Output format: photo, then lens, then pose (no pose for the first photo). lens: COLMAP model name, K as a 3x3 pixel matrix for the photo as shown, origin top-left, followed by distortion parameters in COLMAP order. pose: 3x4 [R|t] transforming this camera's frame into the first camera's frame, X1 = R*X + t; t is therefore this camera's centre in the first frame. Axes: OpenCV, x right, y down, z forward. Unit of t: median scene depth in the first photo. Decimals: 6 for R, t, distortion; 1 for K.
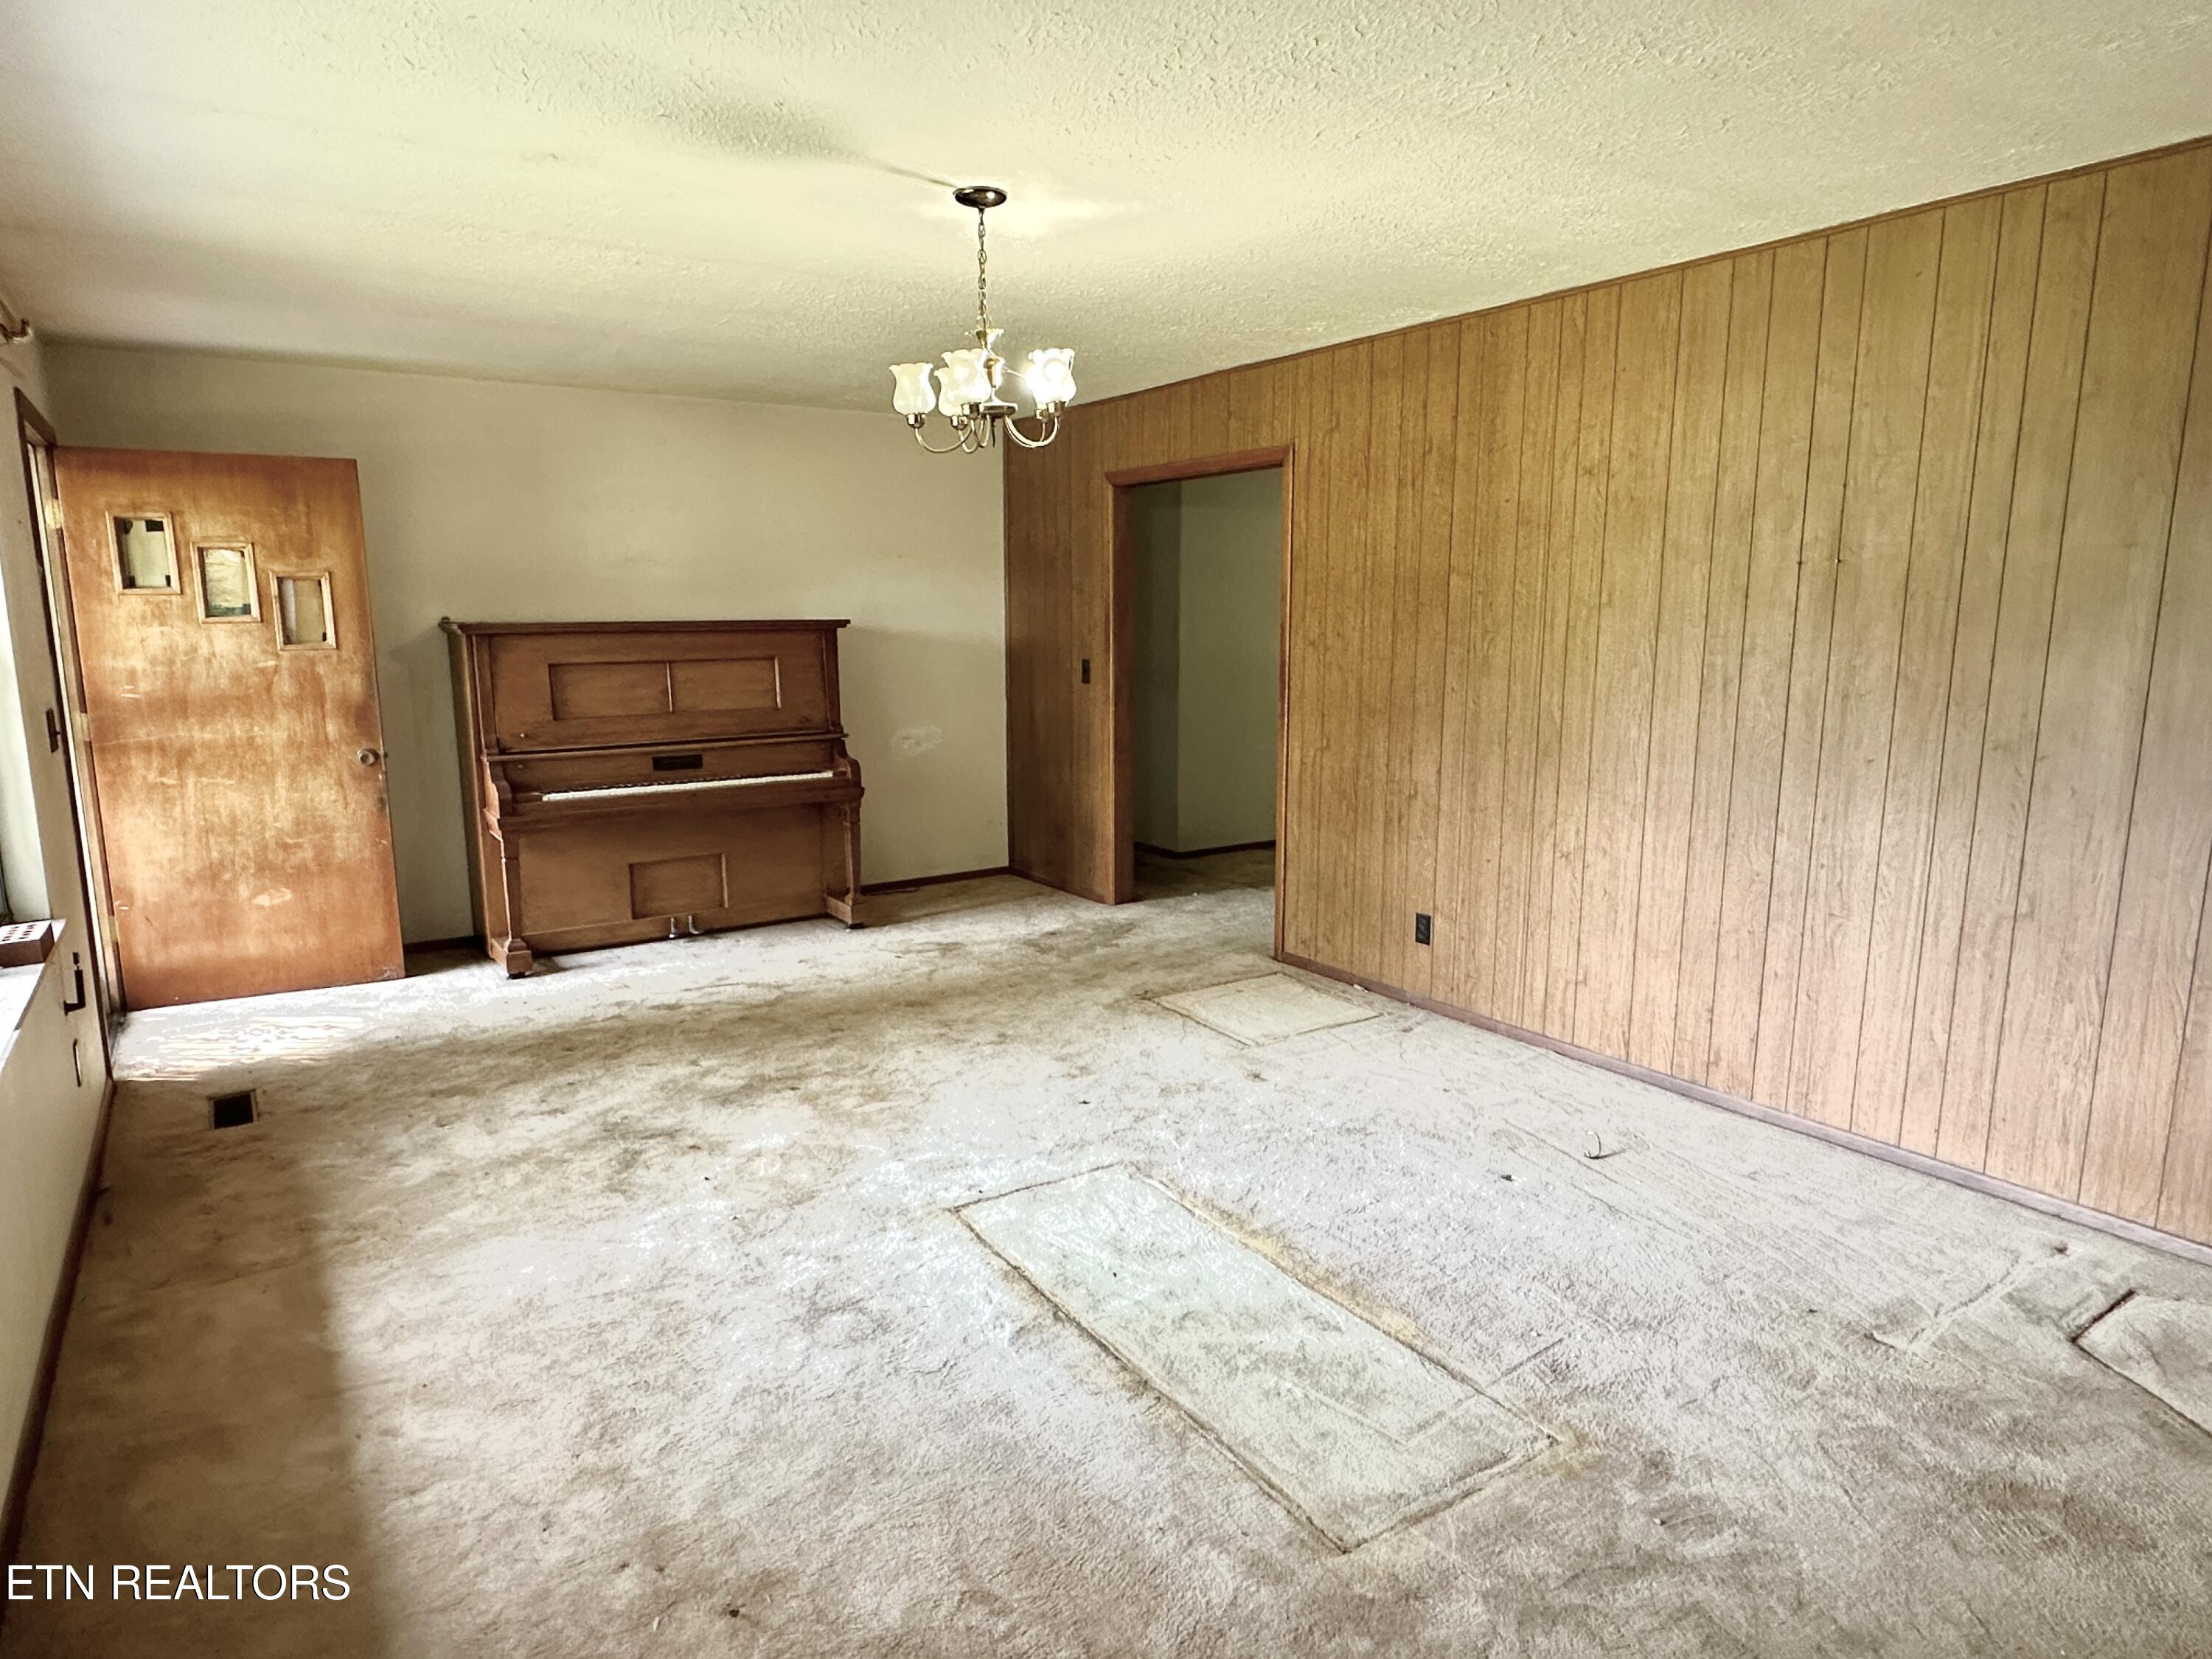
lens RADIAL K [[1316.0, 0, 1097.2], [0, 1316.0, 837.5], [0, 0, 1]] dist [-0.005127, 0.001664]
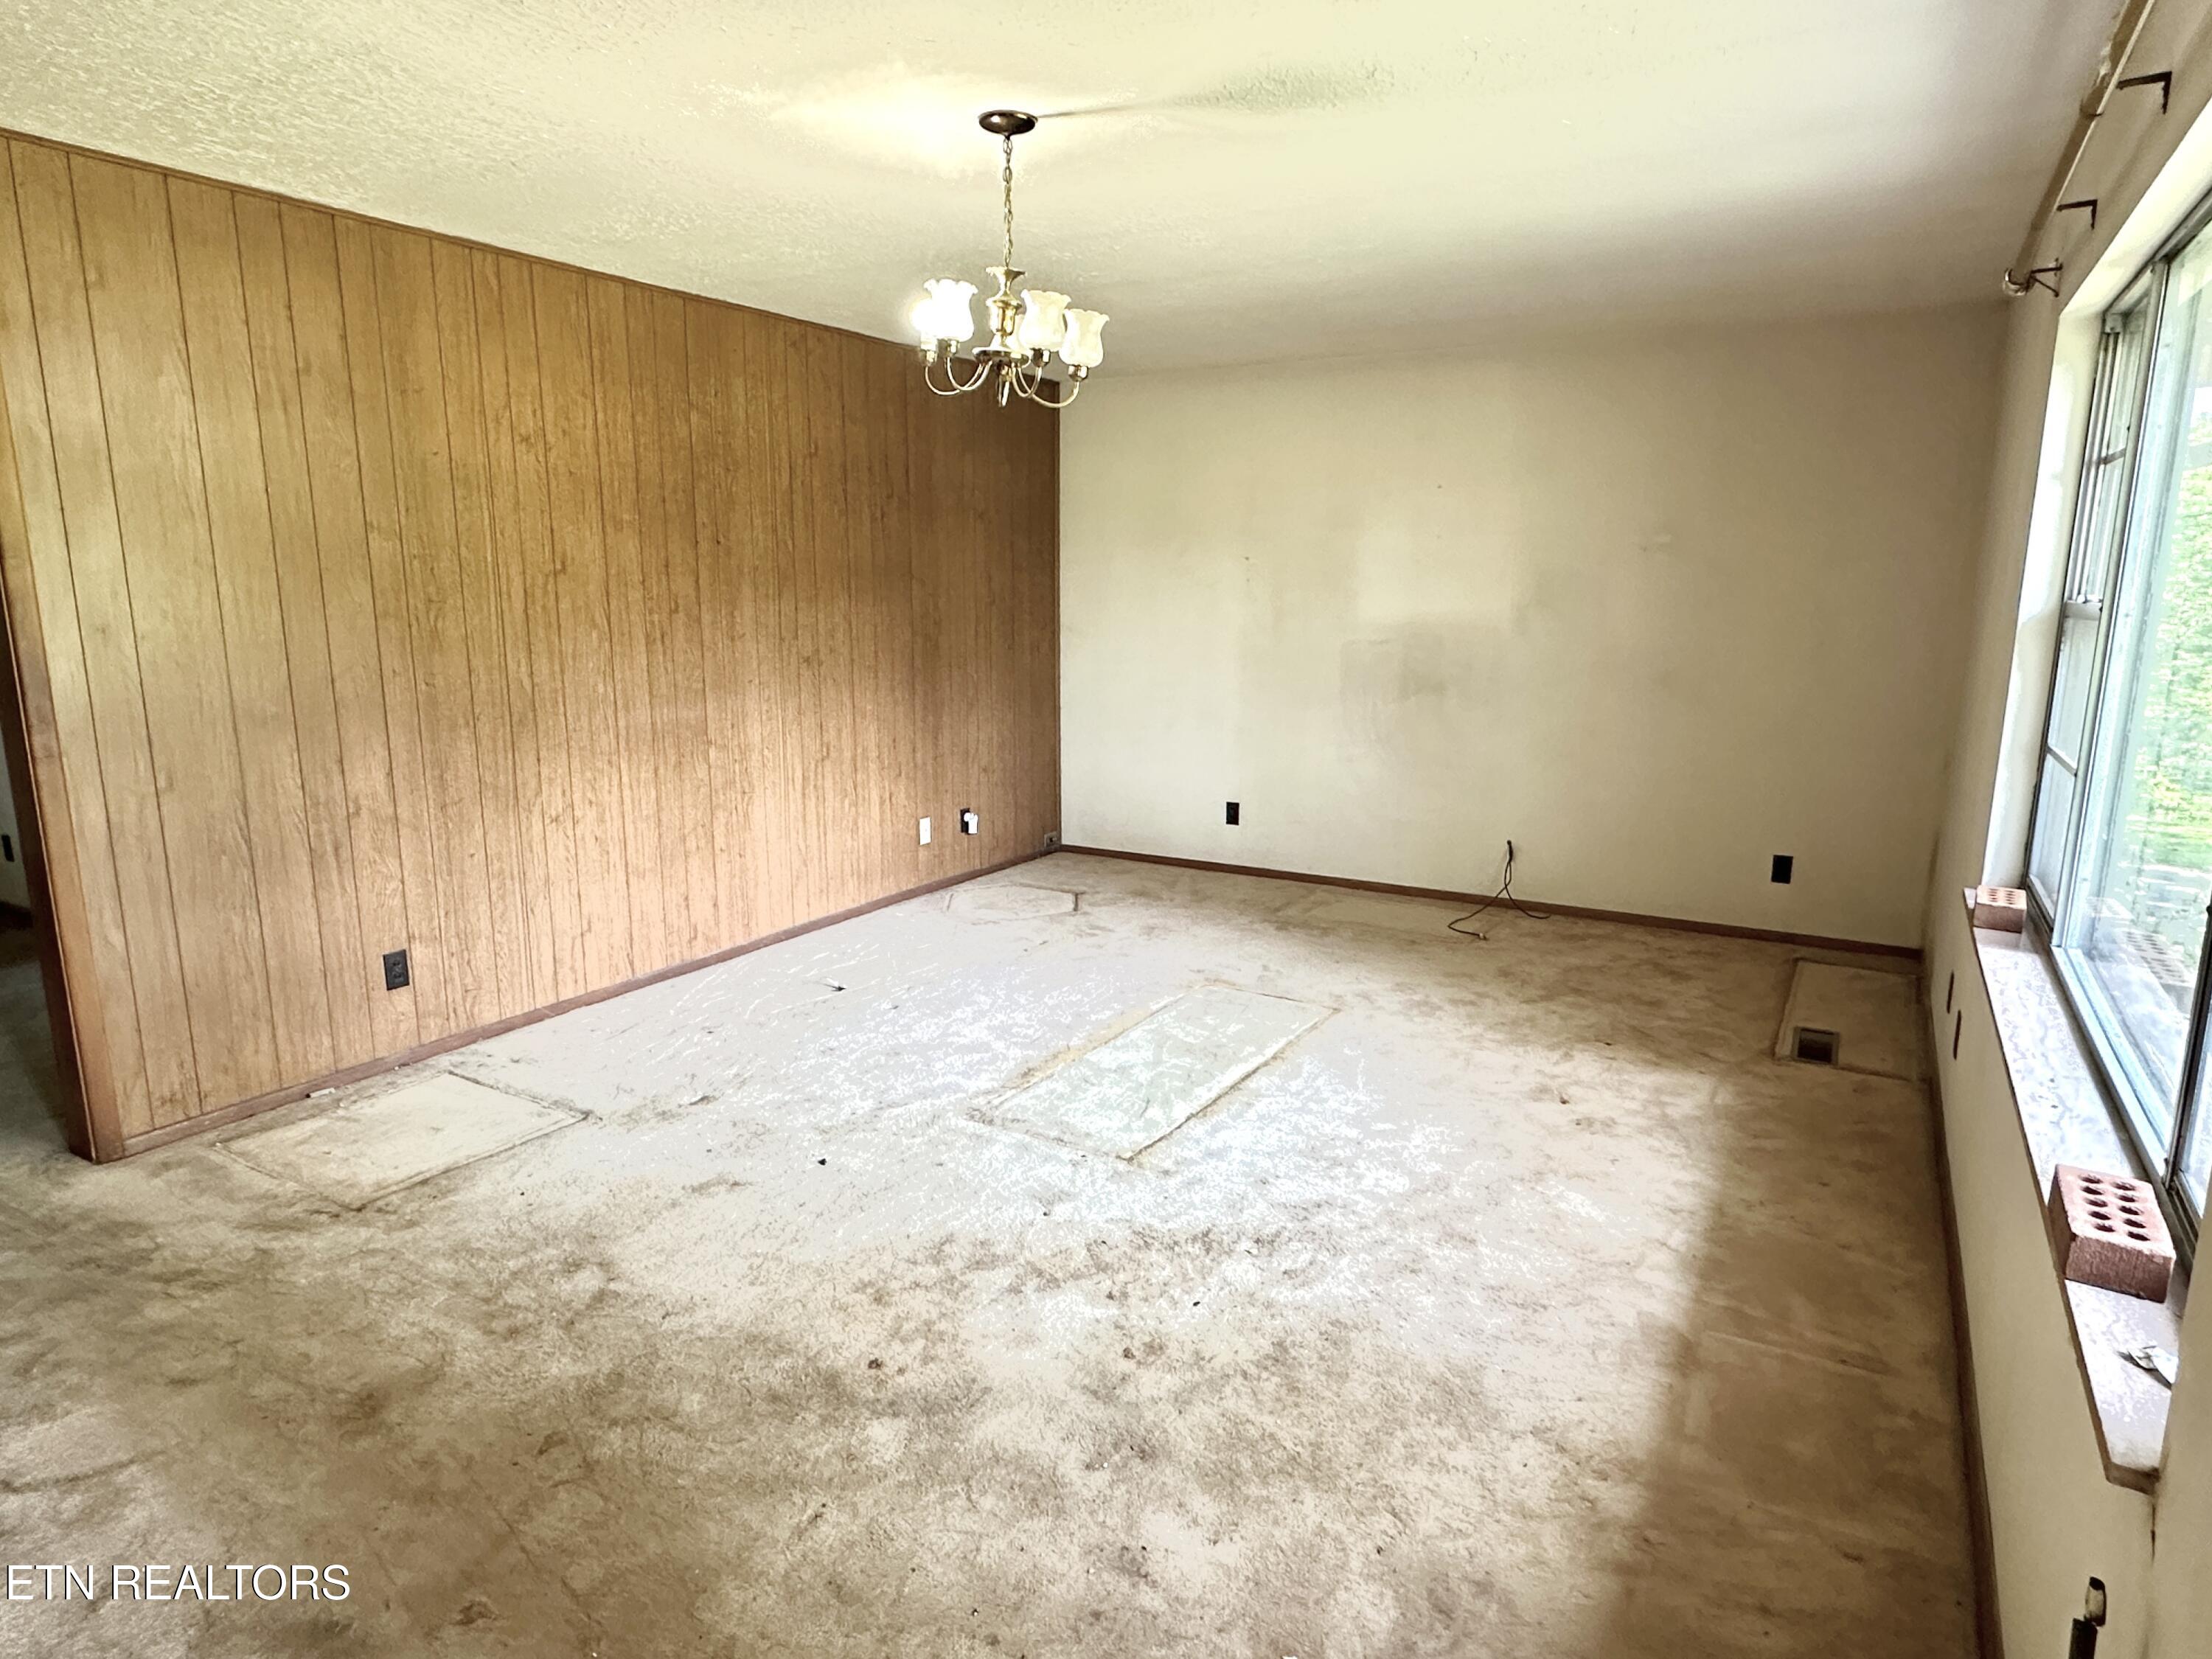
lens RADIAL K [[1316.0, 0, 1097.2], [0, 1316.0, 837.5], [0, 0, 1]] dist [-0.005127, 0.001664]
pose [[-0.440008, -0.170663, 0.881627, -0.736747], [0.153237, 0.953105, 0.260978, -0.176112], [-0.884823, 0.249930, -0.393222, 1.044495]]
